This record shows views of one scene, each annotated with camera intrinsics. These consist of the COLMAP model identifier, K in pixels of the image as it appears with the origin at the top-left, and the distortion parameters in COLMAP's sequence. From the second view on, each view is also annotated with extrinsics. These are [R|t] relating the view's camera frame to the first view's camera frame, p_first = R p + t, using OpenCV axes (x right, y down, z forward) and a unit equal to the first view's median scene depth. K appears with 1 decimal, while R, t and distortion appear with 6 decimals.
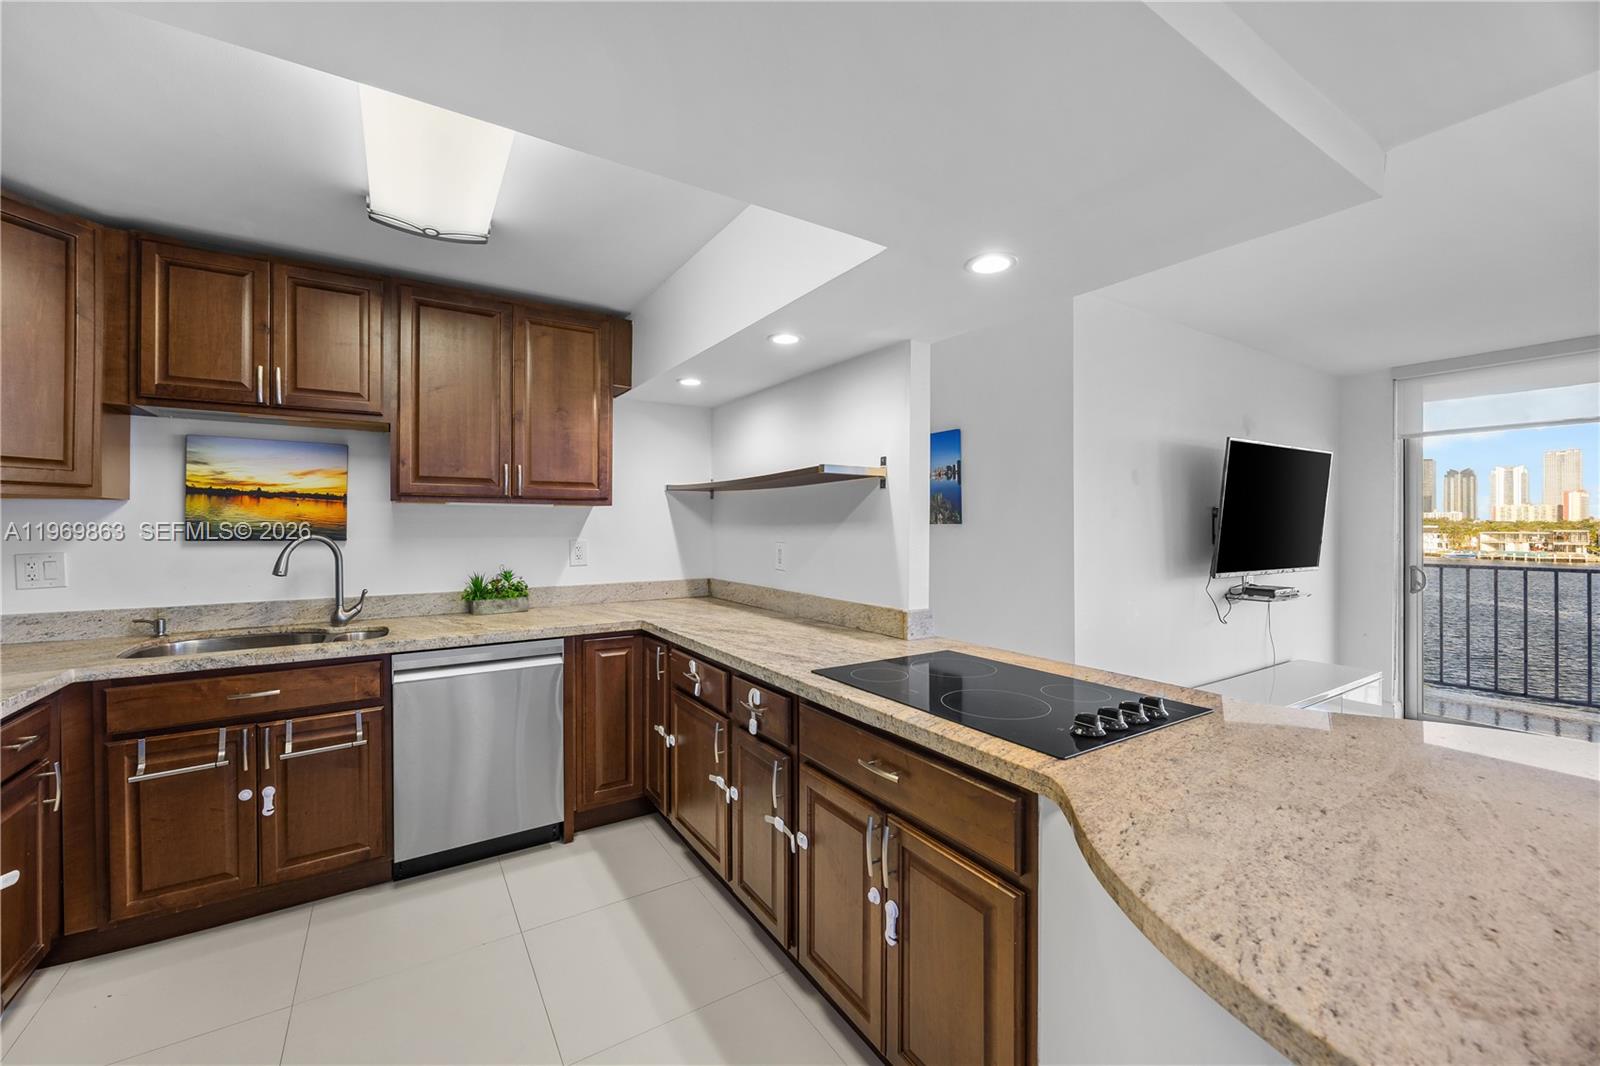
lens RADIAL K [[622.3, 0, 772.9], [0, 622.3, 529.0], [0, 0, 1]] dist [-0.003665, -0.000167]
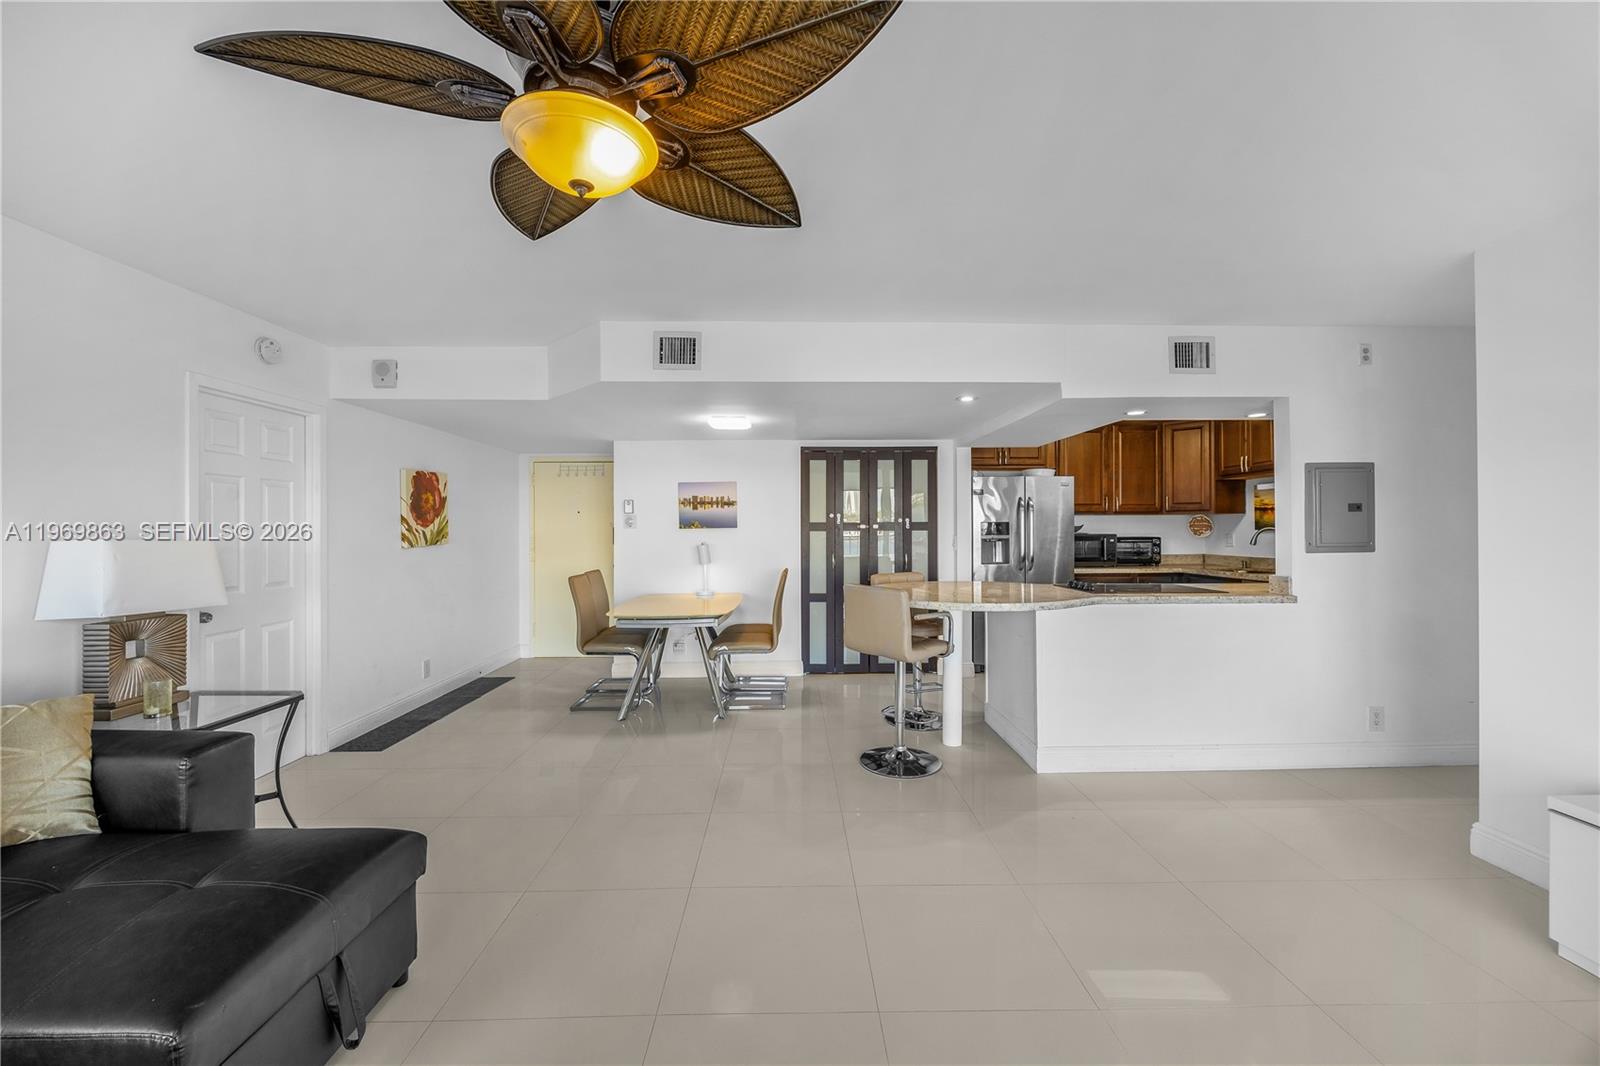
lens RADIAL K [[622.3, 0, 801.7], [0, 622.3, 529.6], [0, 0, 1]] dist [-0.003665, -0.000167]
pose [[-0.498021, 0.001514, -0.867163, 1.976507], [-0.001598, 0.999995, 0.002663, 0.014142], [0.867163, 0.002712, -0.498017, 0.667075]]
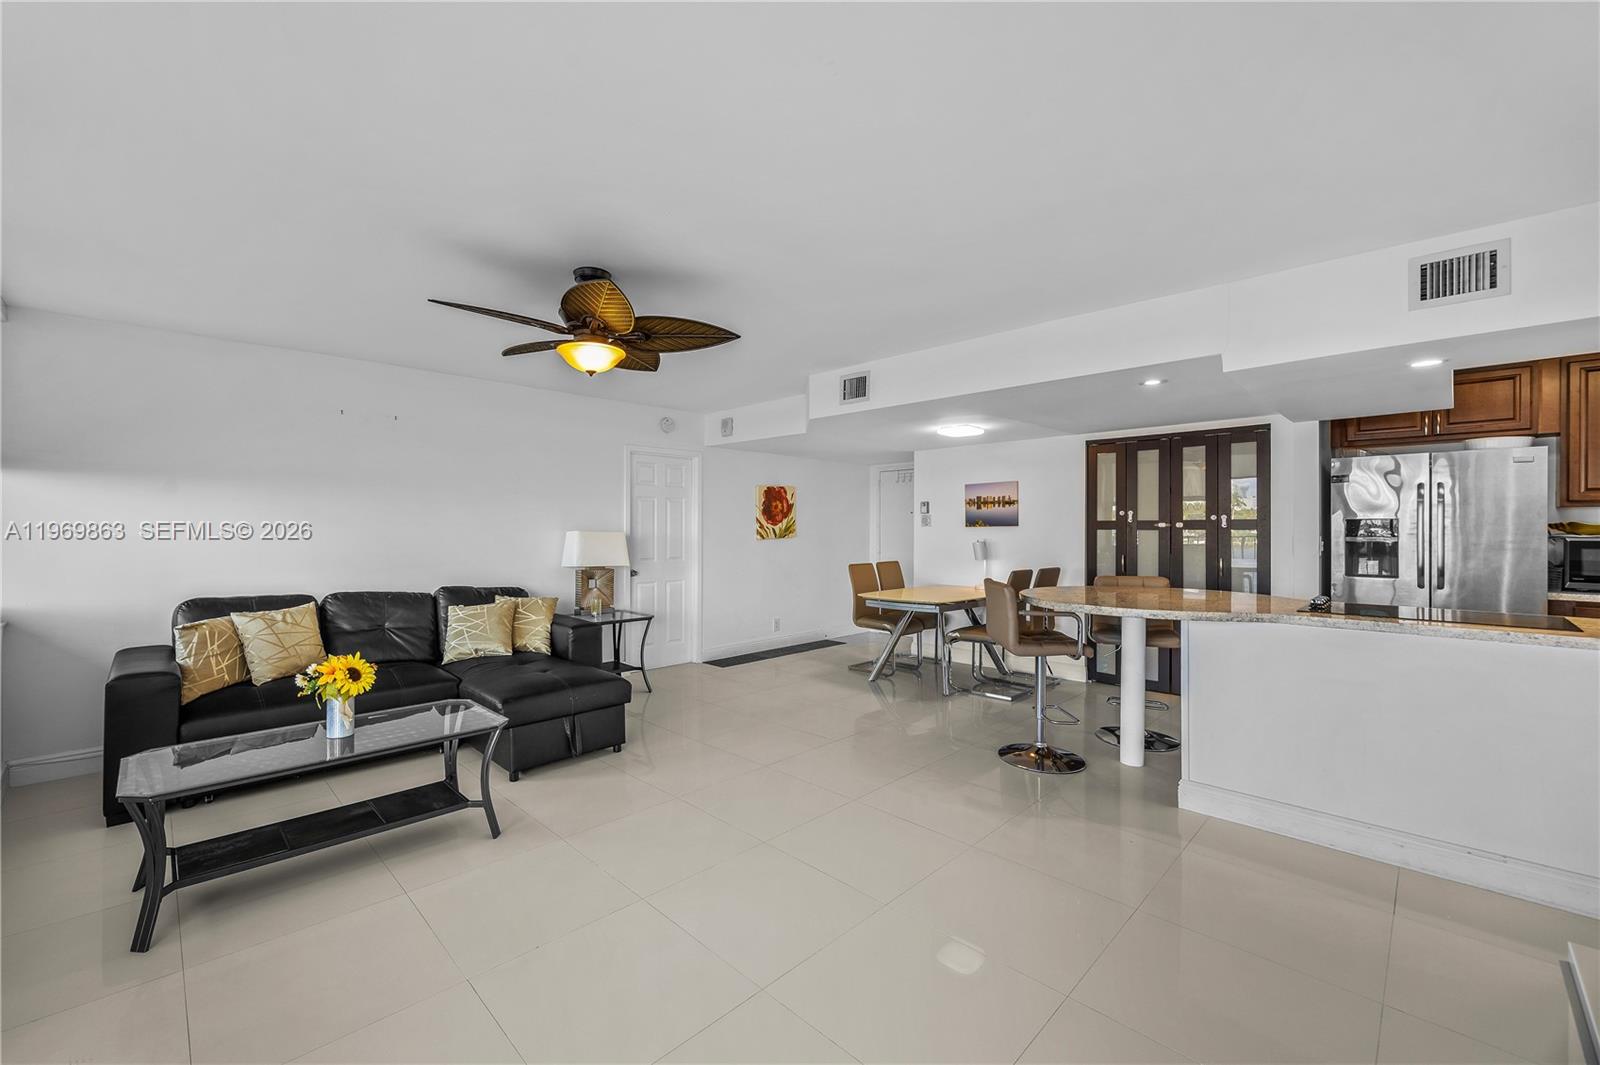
lens RADIAL K [[641.8, 0, 765.2], [0, 641.8, 534.1], [0, 0, 1]] dist [0.000571, -0.000144]
pose [[-0.972481, 0.001049, -0.232981, 1.605278], [-0.002576, 0.999880, 0.015255, 0.009464], [0.232970, 0.015435, -0.972362, 1.428824]]
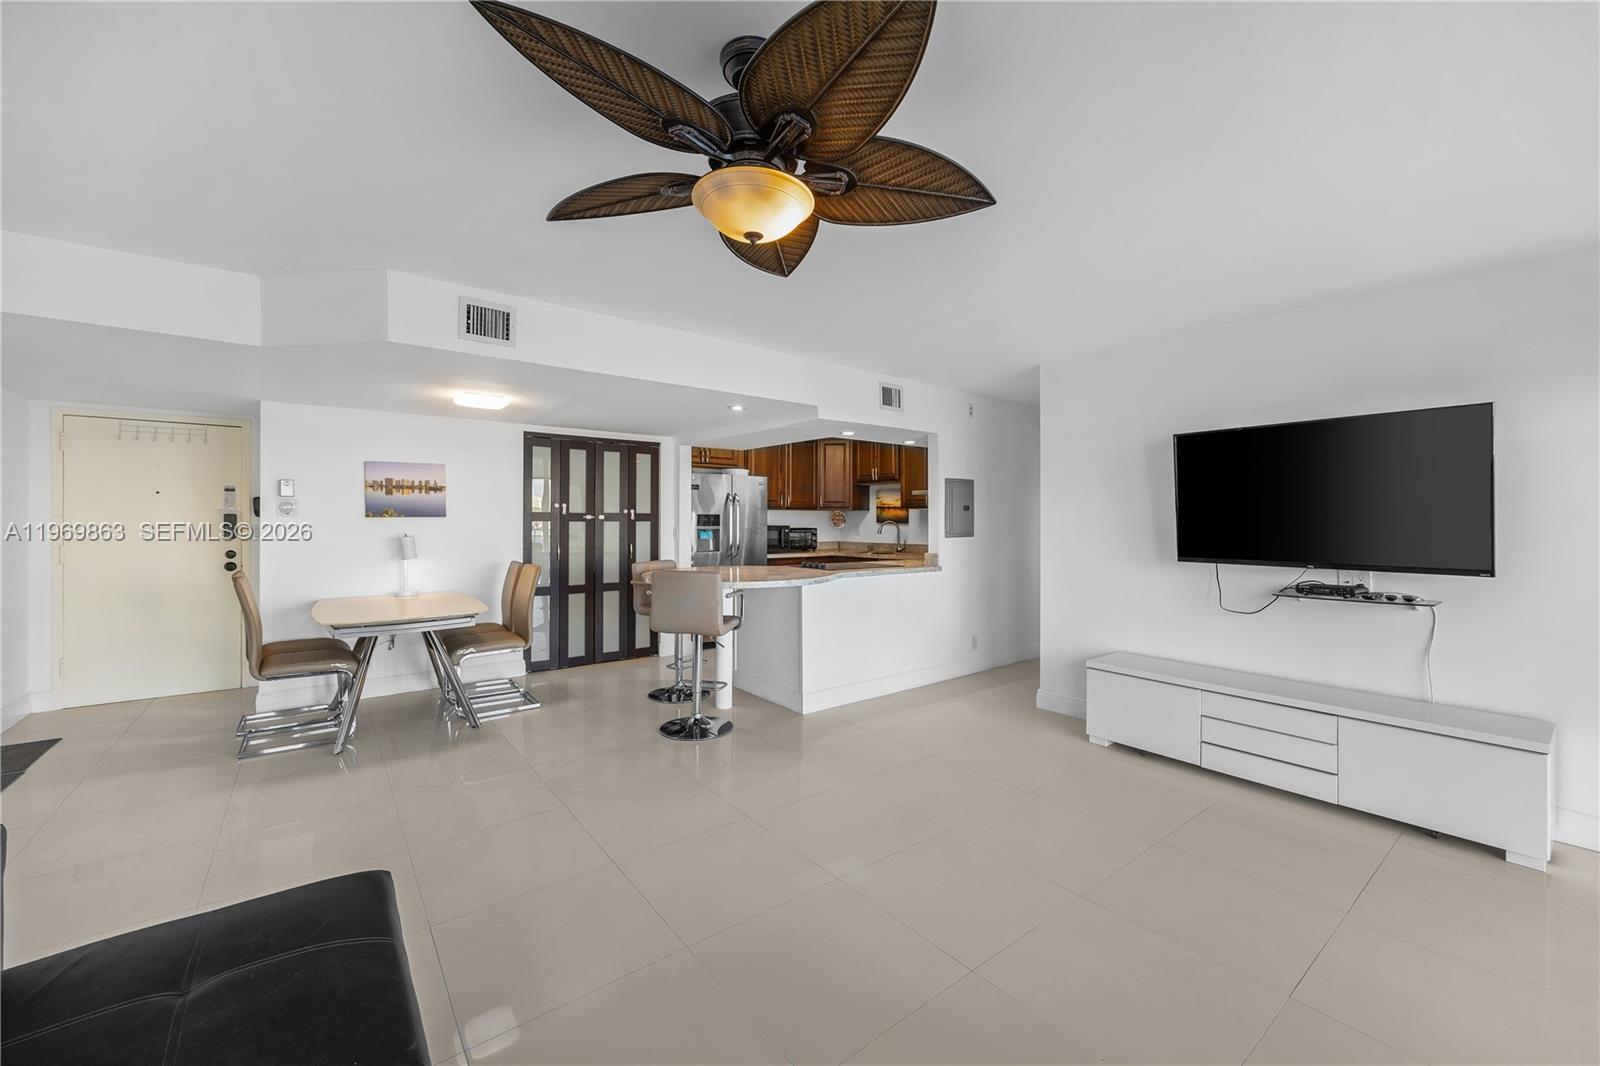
lens RADIAL K [[622.3, 0, 812.3], [0, 622.3, 521.1], [0, 0, 1]] dist [-0.003665, -0.000167]
pose [[0.122172, -0.000930, -0.992509, 2.237830], [-0.009089, 0.999957, -0.002056, 0.020233], [0.992467, 0.009272, 0.122158, 0.258828]]
